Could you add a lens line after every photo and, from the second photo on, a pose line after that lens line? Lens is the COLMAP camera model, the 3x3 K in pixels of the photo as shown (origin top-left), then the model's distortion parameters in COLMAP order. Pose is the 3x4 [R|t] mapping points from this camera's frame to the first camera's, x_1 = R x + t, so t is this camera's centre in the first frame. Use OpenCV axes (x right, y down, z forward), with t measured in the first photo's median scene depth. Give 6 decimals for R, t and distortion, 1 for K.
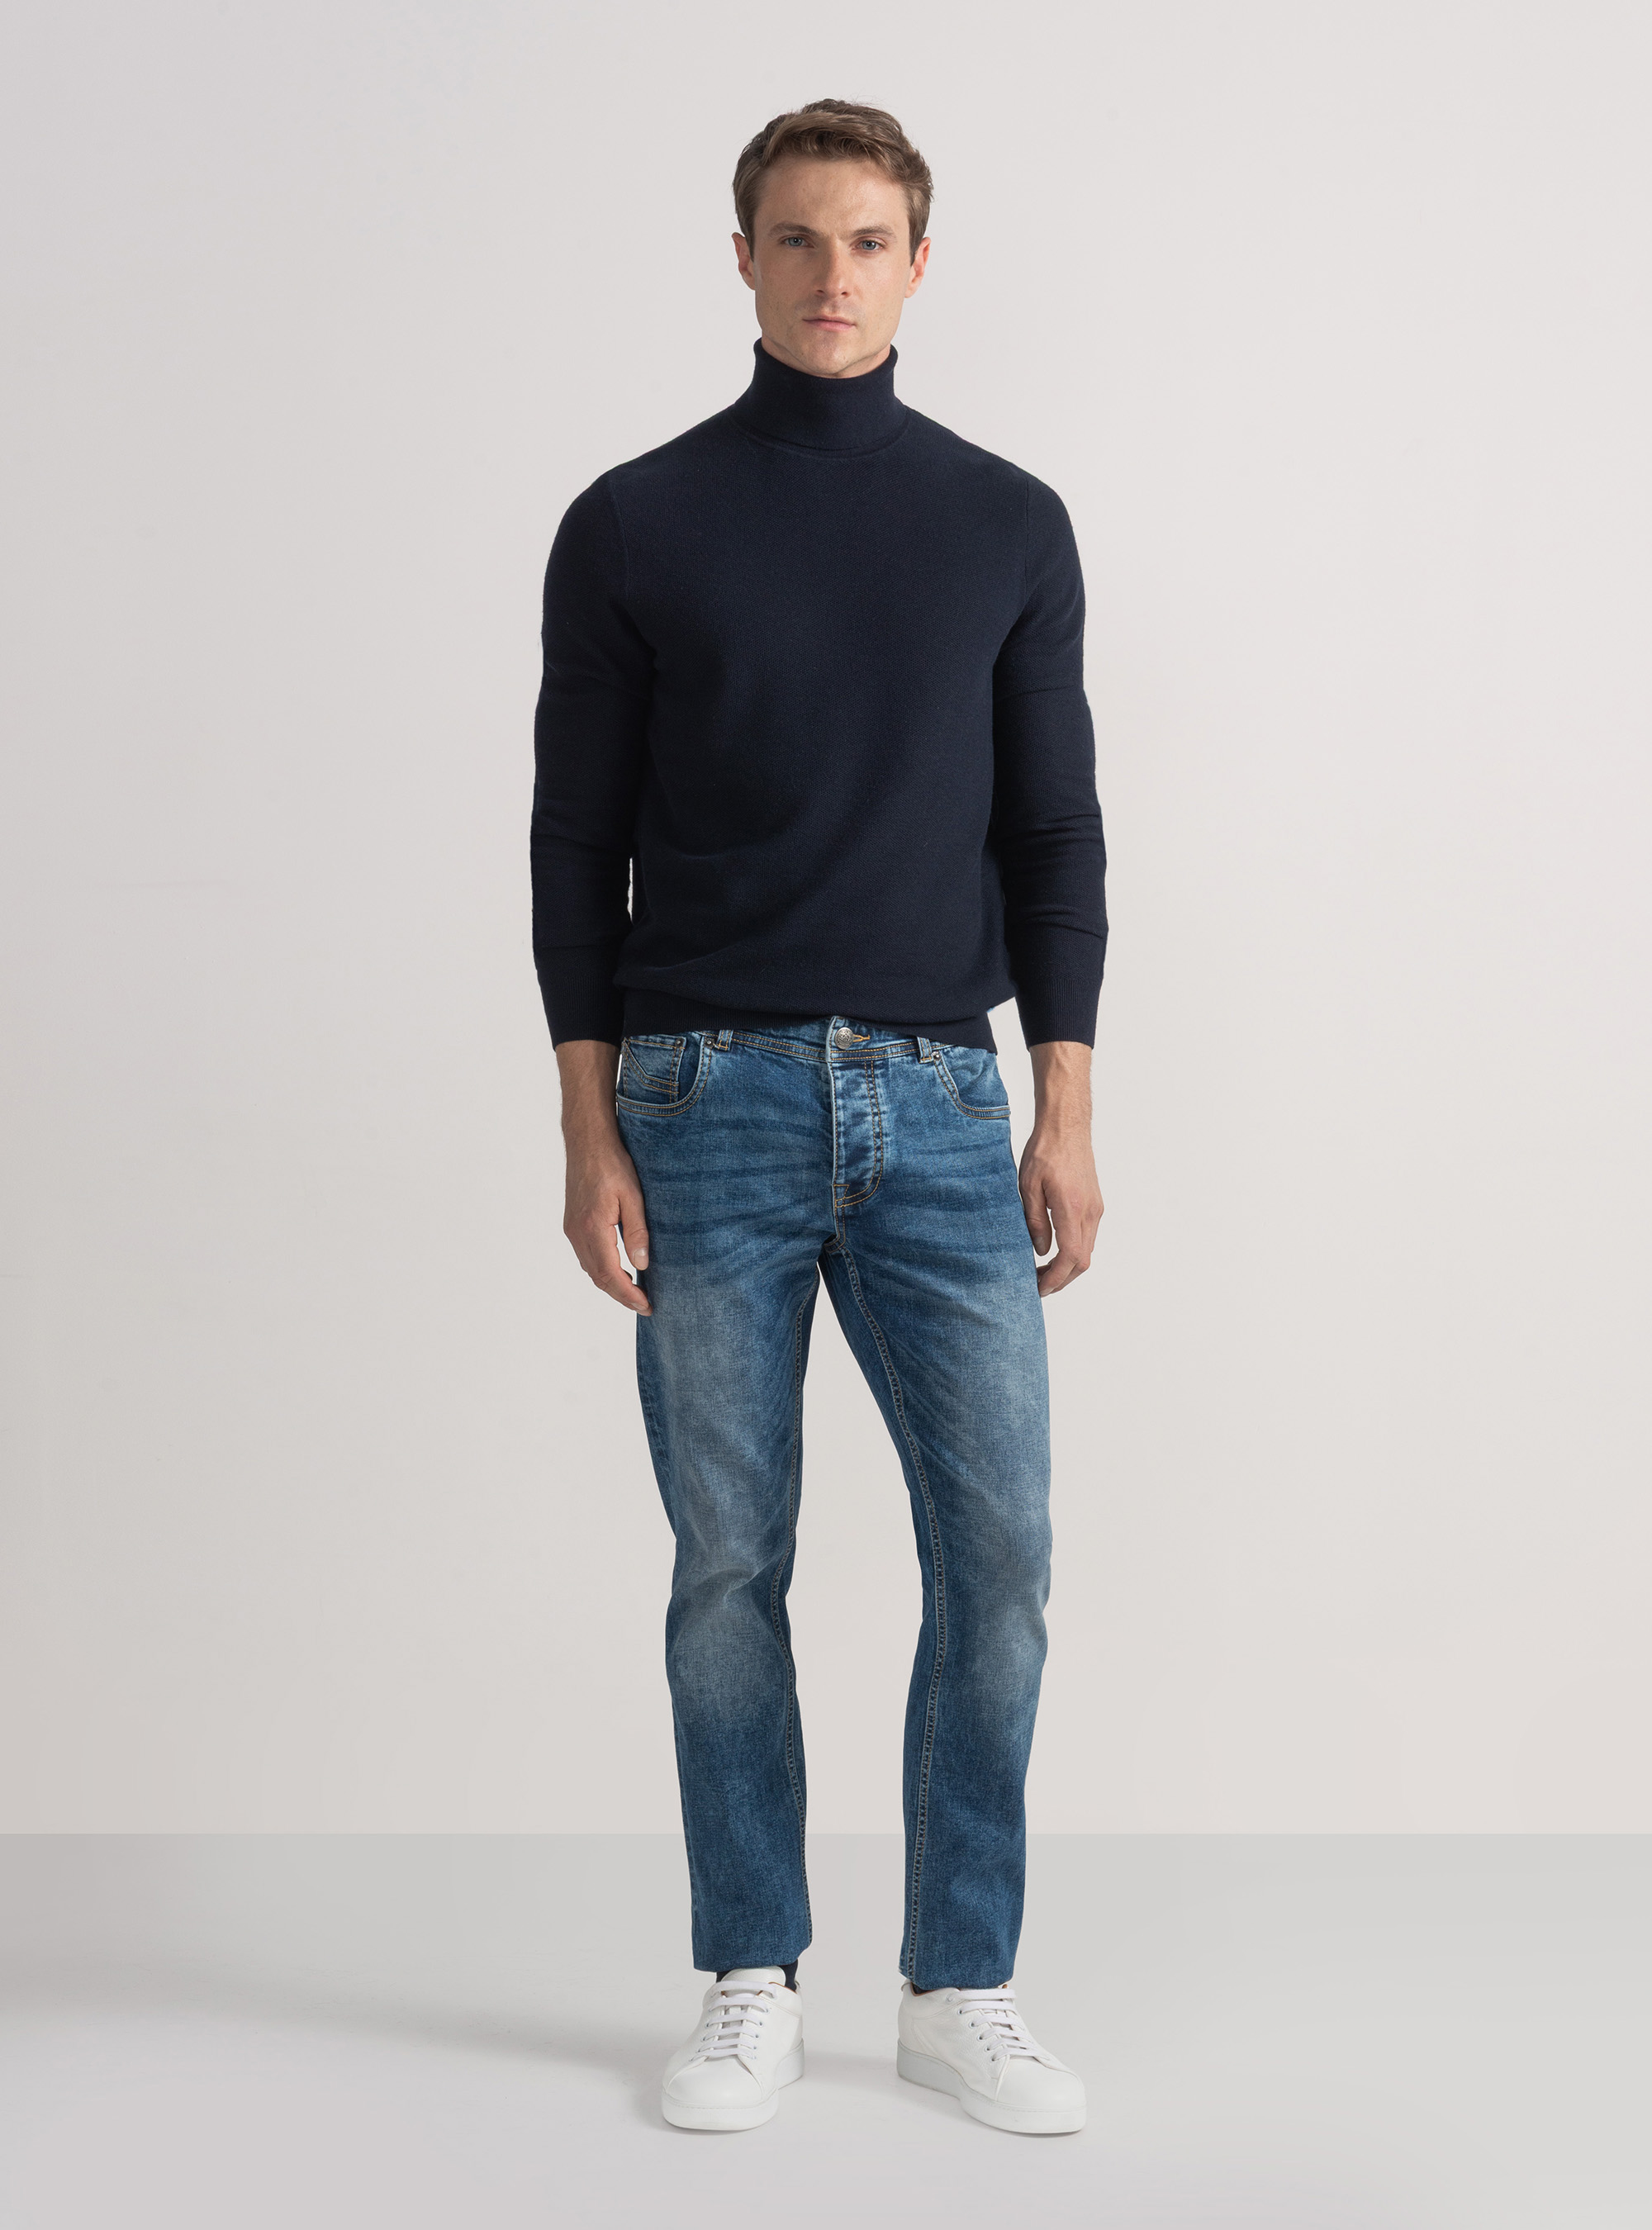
lens RADIAL K [[4632.0, 0, 821.7], [0, 4632.0, 1115.3], [0, 0, 1]] dist [-0.042580, 0.000000]
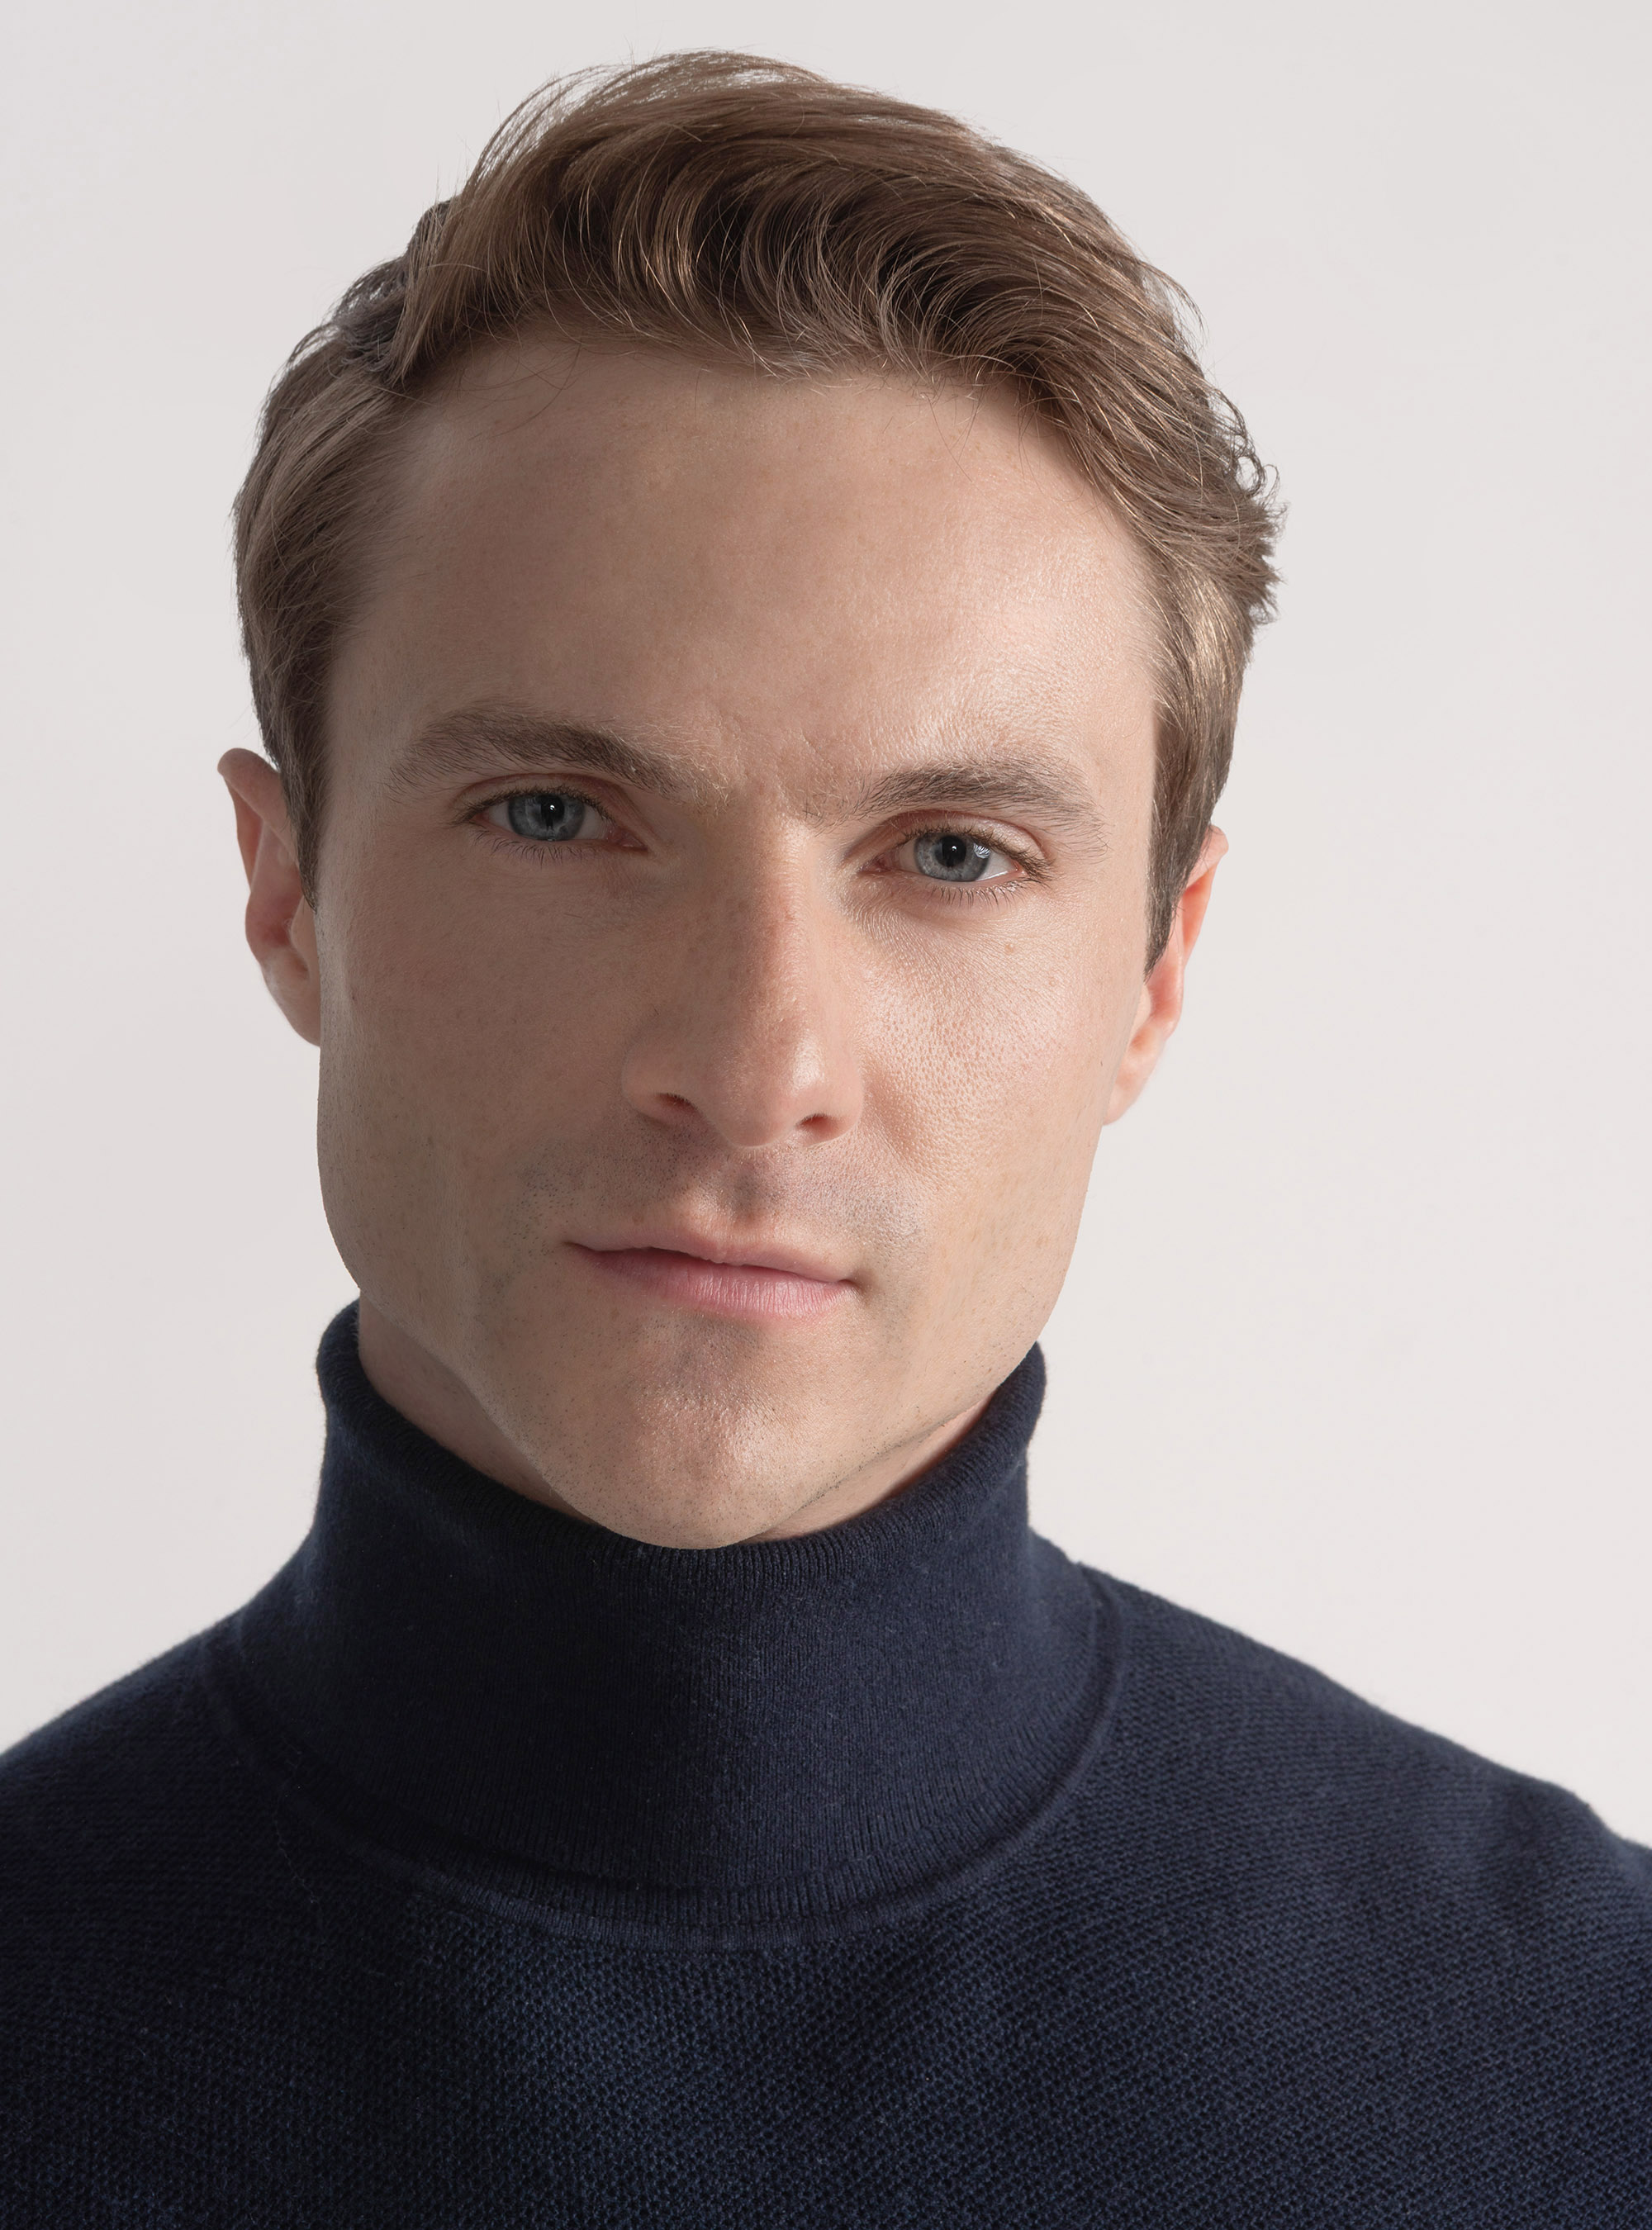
lens RADIAL K [[4632.0, 0, 828.5], [0, 4632.0, 1116.1], [0, 0, 1]] dist [-0.042580, 0.000000]
pose [[0.996252, 0.045440, 0.073601, -0.007542], [-0.037359, 0.993485, -0.107670, -0.157383], [-0.078014, 0.104517, 0.991459, 0.816495]]
